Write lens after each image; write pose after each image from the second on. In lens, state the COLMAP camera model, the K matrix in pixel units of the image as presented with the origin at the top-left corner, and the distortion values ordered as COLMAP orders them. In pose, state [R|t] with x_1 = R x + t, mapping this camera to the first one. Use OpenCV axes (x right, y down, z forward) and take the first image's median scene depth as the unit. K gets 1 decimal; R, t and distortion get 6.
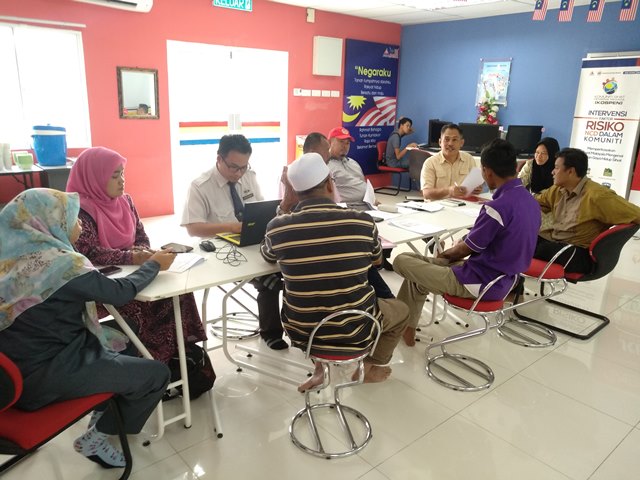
lens RADIAL K [[493.3, 0, 317.5], [0, 493.3, 240.9], [0, 0, 1]] dist [-0.052474, 0.067547]
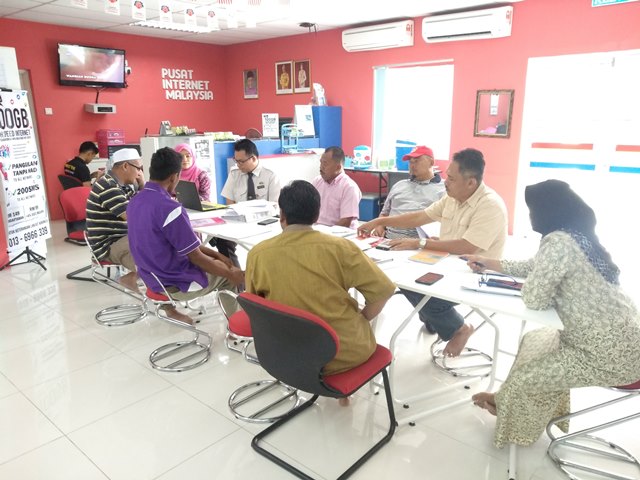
lens RADIAL K [[493.3, 0, 325.4], [0, 493.3, 245.1], [0, 0, 1]] dist [-0.052474, 0.067547]
pose [[0.146531, 0.220144, -0.964399, 0.679921], [-0.260300, 0.949145, 0.177111, -0.127961], [0.954344, 0.225081, 0.196382, 0.521220]]
